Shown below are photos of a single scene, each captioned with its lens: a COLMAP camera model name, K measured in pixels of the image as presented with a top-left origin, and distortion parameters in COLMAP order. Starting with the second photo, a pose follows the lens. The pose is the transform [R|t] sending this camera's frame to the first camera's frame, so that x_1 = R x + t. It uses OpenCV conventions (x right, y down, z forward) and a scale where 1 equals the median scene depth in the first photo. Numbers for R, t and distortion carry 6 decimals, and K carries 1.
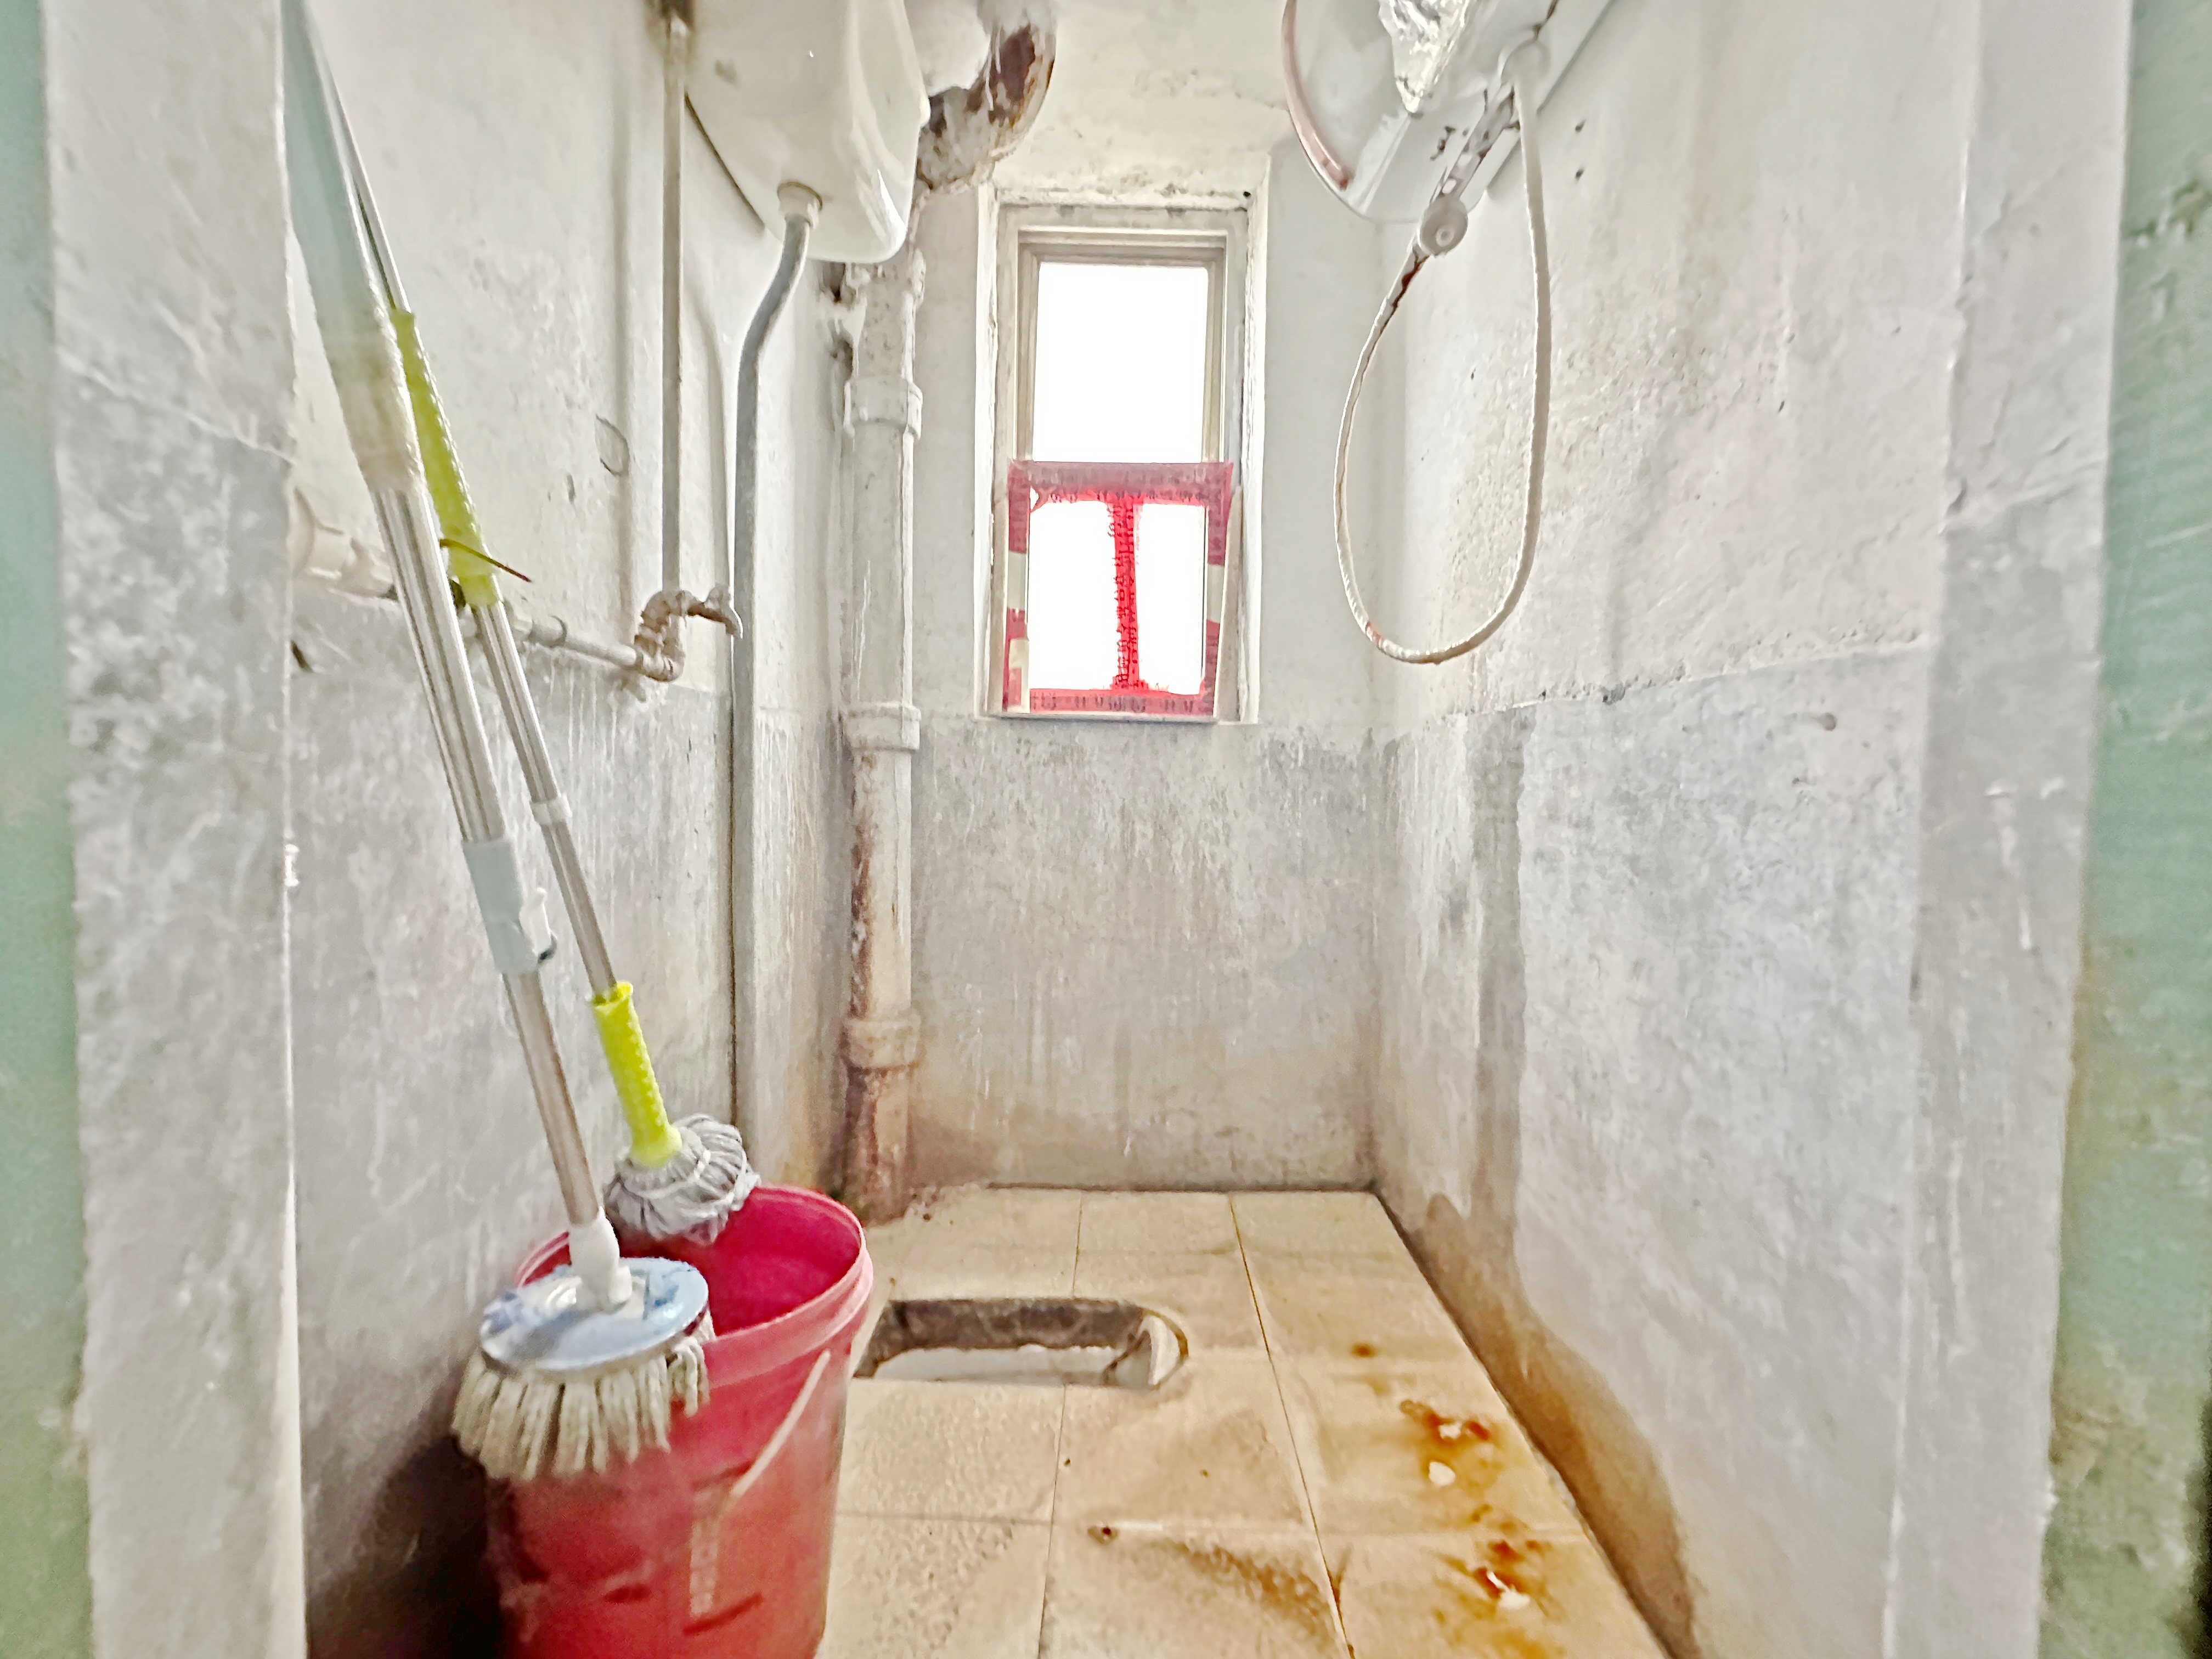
lens RADIAL K [[883.3, 0, 1111.5], [0, 883.3, 821.6], [0, 0, 1]] dist [-0.004992, -0.000233]
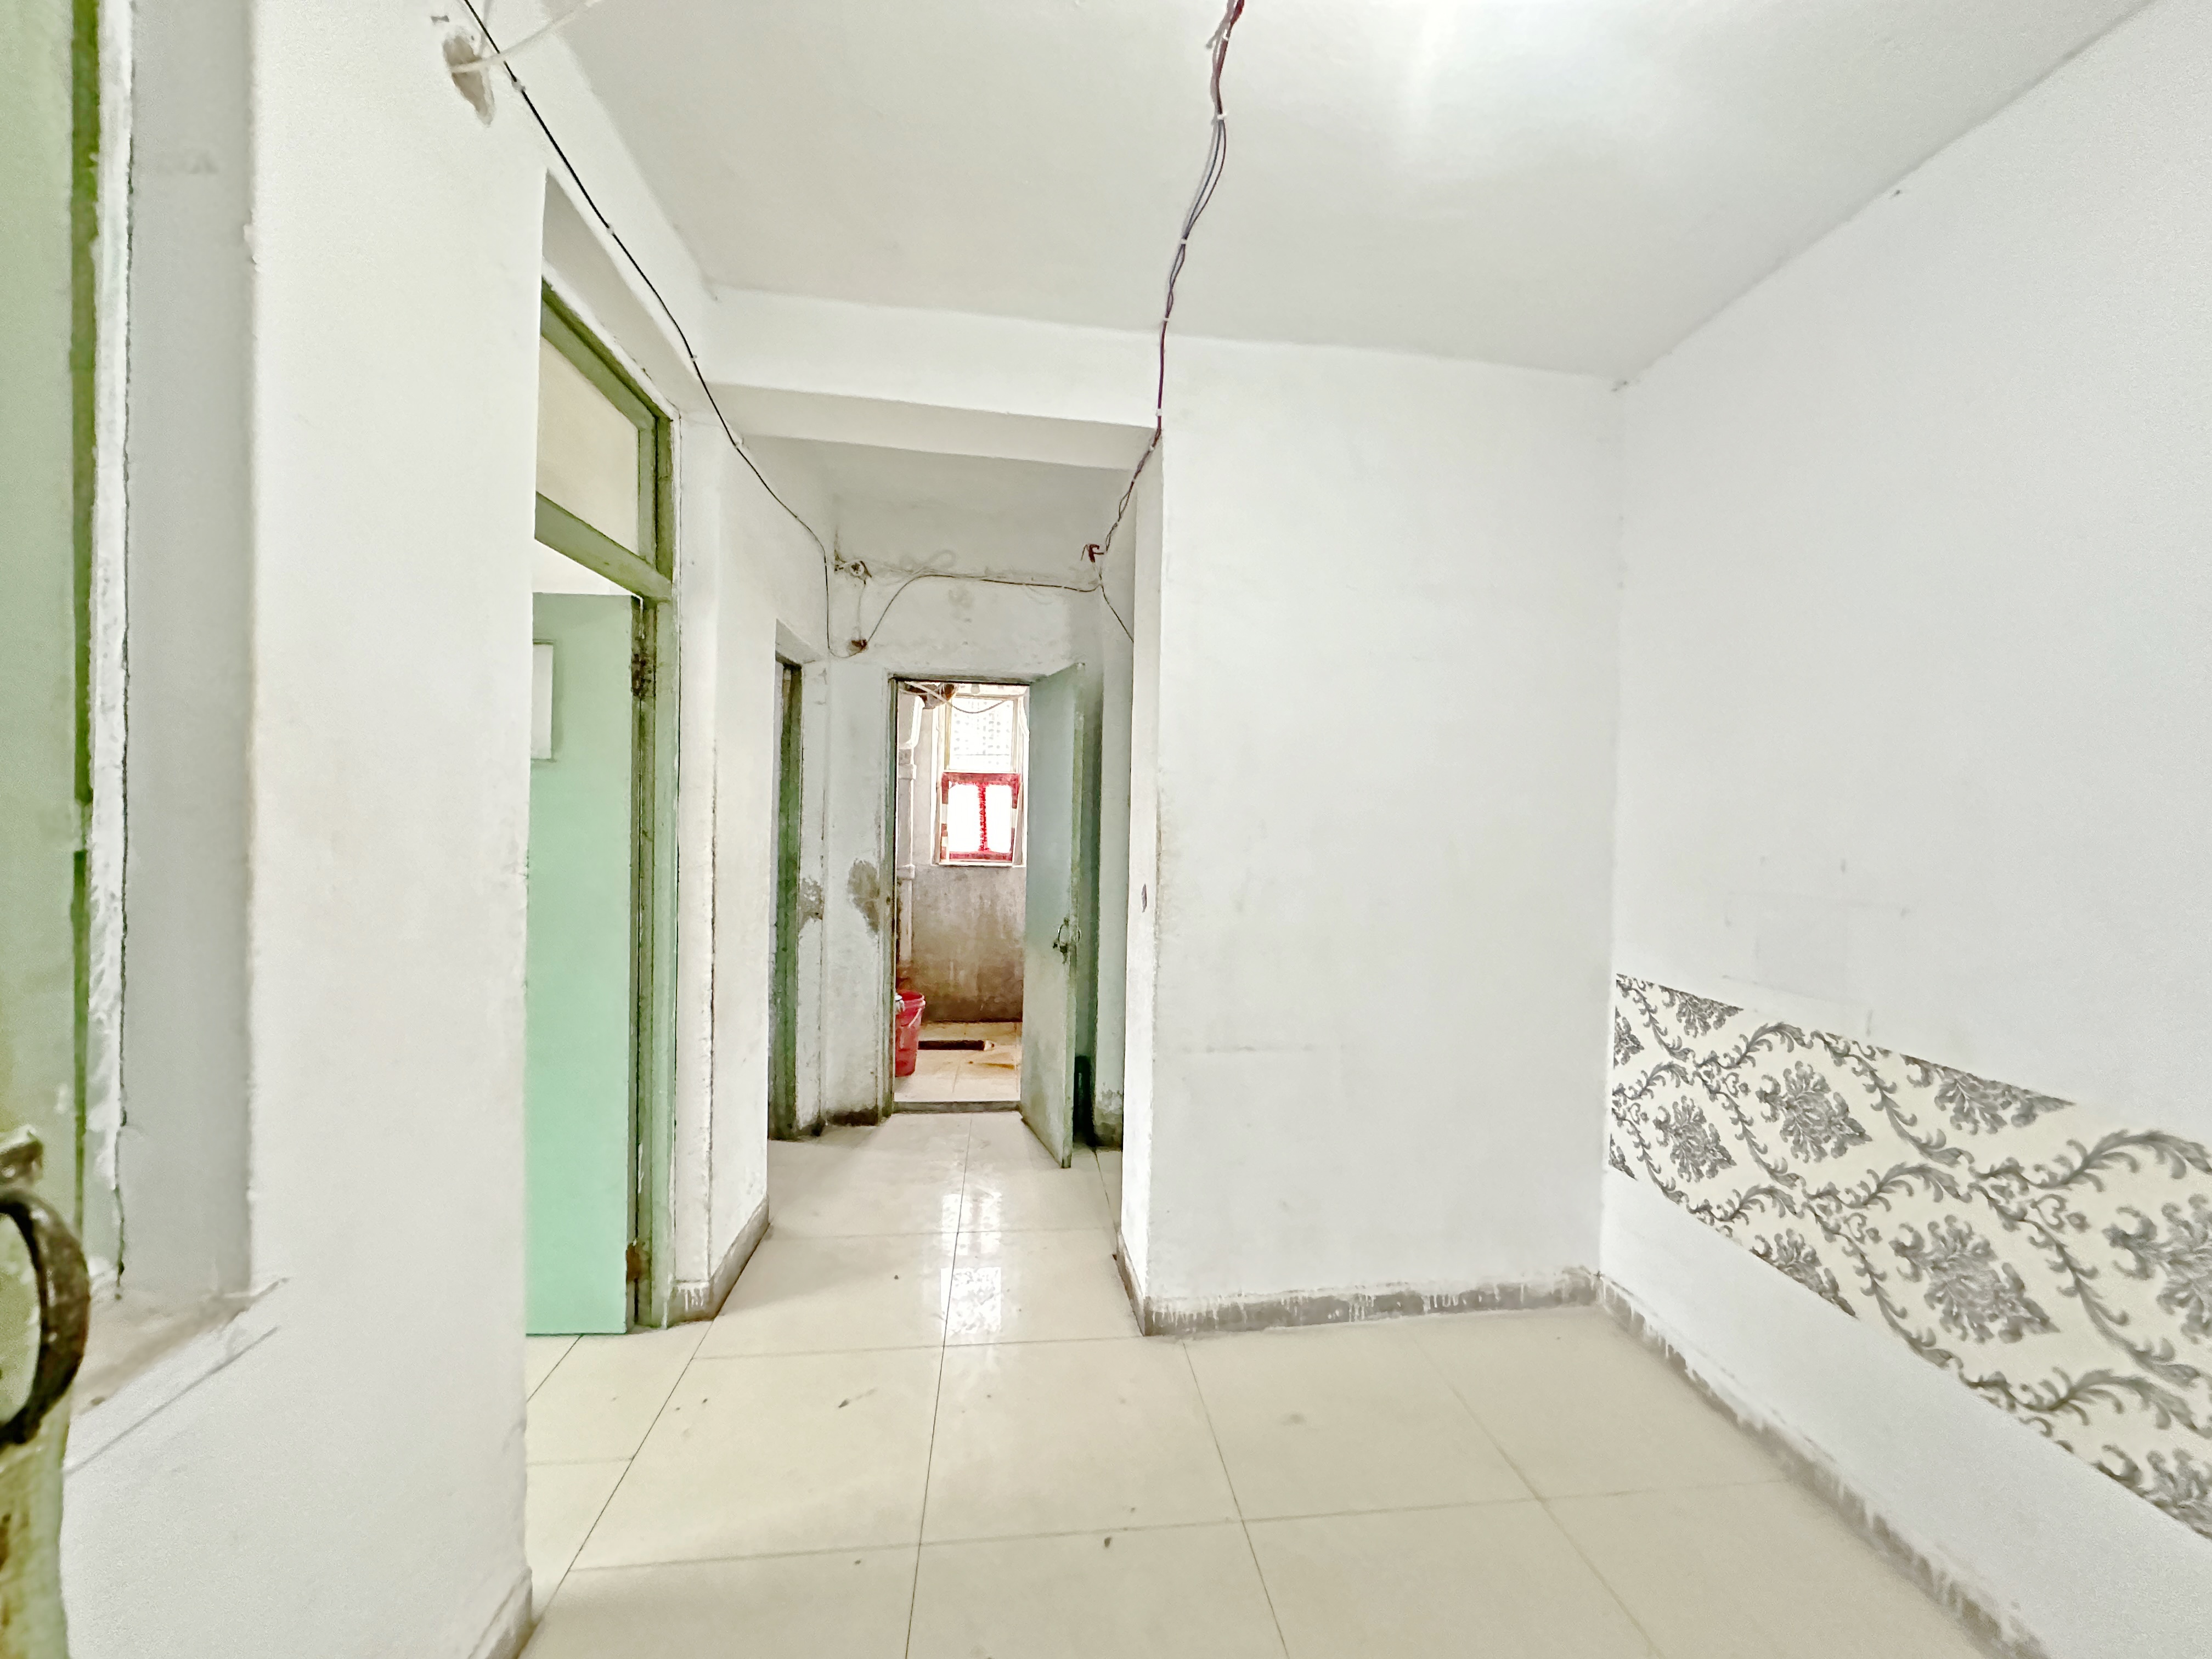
lens RADIAL K [[883.3, 0, 1110.0], [0, 883.3, 830.4], [0, 0, 1]] dist [-0.004992, -0.000233]
pose [[0.992328, 0.005752, 0.123498, 0.075059], [-0.004293, 0.999918, -0.012079, -0.194283], [-0.123557, 0.011456, 0.992271, -1.987909]]
